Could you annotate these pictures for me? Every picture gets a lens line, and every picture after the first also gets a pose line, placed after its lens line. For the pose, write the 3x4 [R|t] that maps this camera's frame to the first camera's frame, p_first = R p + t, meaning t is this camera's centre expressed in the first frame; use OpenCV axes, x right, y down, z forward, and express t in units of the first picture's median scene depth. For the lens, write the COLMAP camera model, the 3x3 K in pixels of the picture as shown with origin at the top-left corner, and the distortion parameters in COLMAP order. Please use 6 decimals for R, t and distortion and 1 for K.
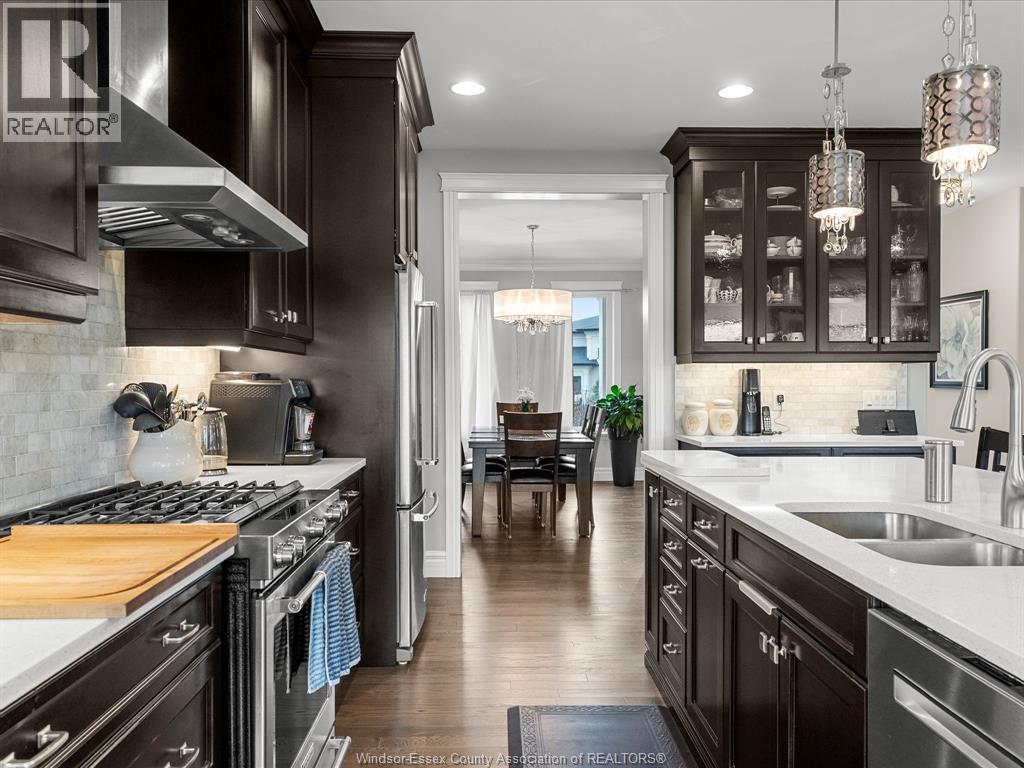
lens RADIAL K [[785.6, 0, 507.6], [0, 785.6, 394.7], [0, 0, 1]] dist [0.000229, 0.003100]
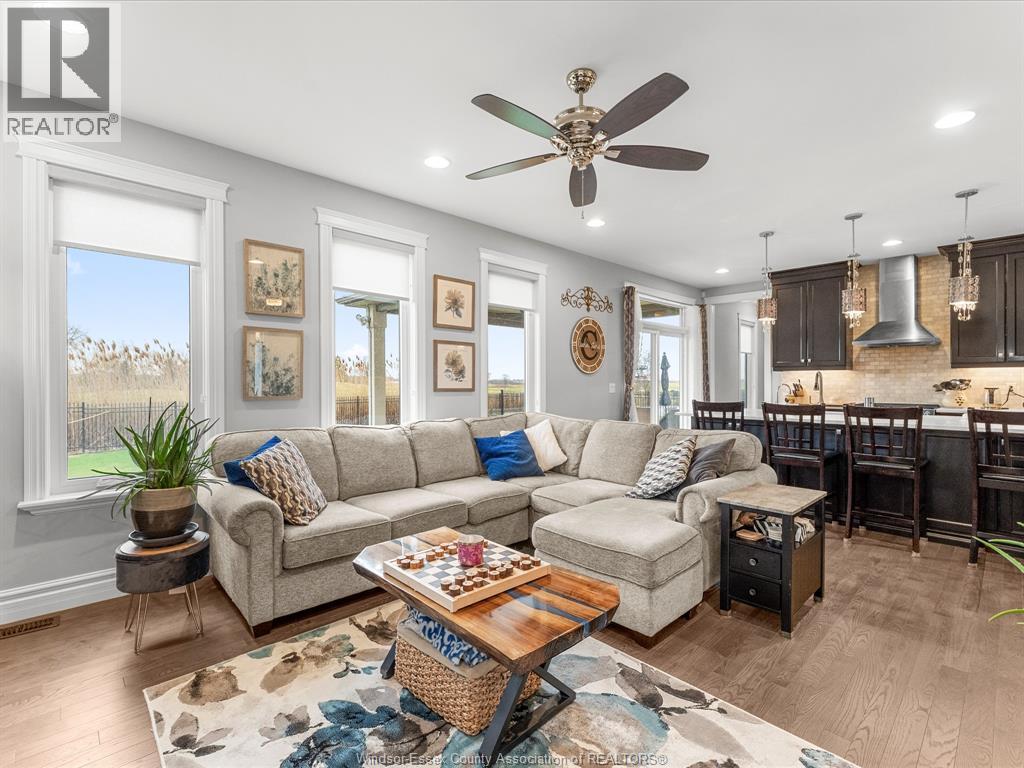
lens RADIAL K [[476.1, 0, 511.5], [0, 476.1, 384.4], [0, 0, 1]] dist [0.001708, -0.002383]
pose [[-0.740676, 0.007597, -0.671820, 1.893080], [-0.006303, 0.999814, 0.018255, -0.013034], [0.671833, 0.017755, -0.740490, 0.948256]]
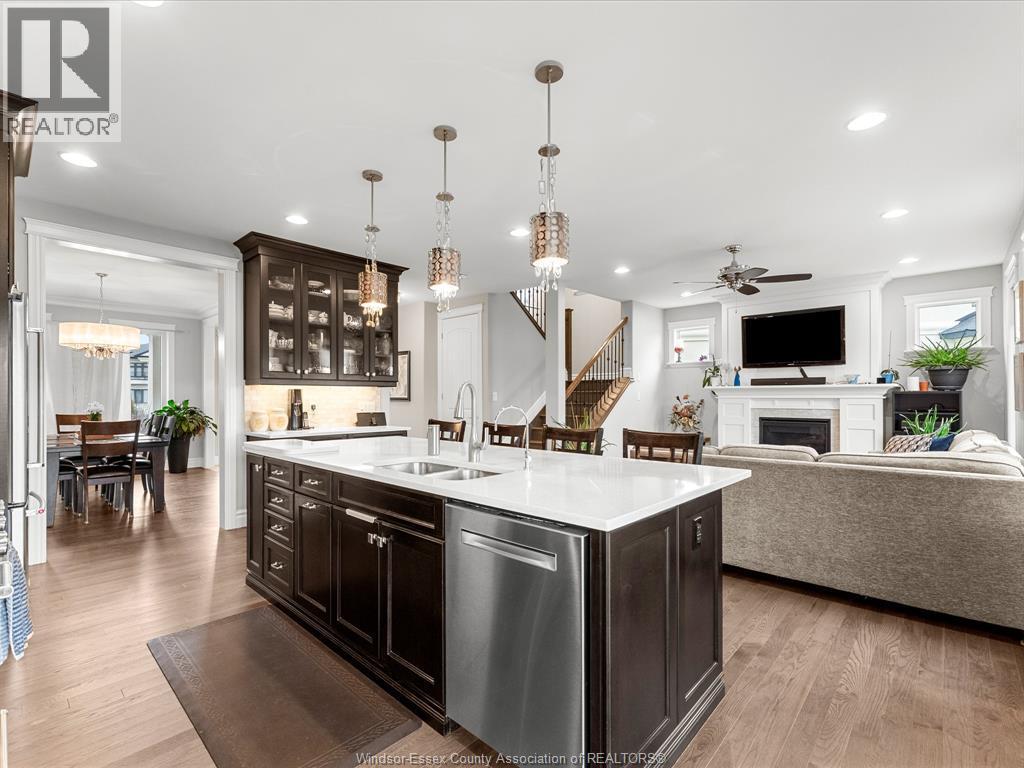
lens RADIAL K [[476.1, 0, 508.1], [0, 476.1, 395.5], [0, 0, 1]] dist [0.001708, -0.002383]
pose [[0.695805, 0.003676, 0.718222, -0.138283], [0.011719, 0.999796, -0.016471, 0.003003], [-0.718135, 0.019877, 0.695619, -0.003126]]
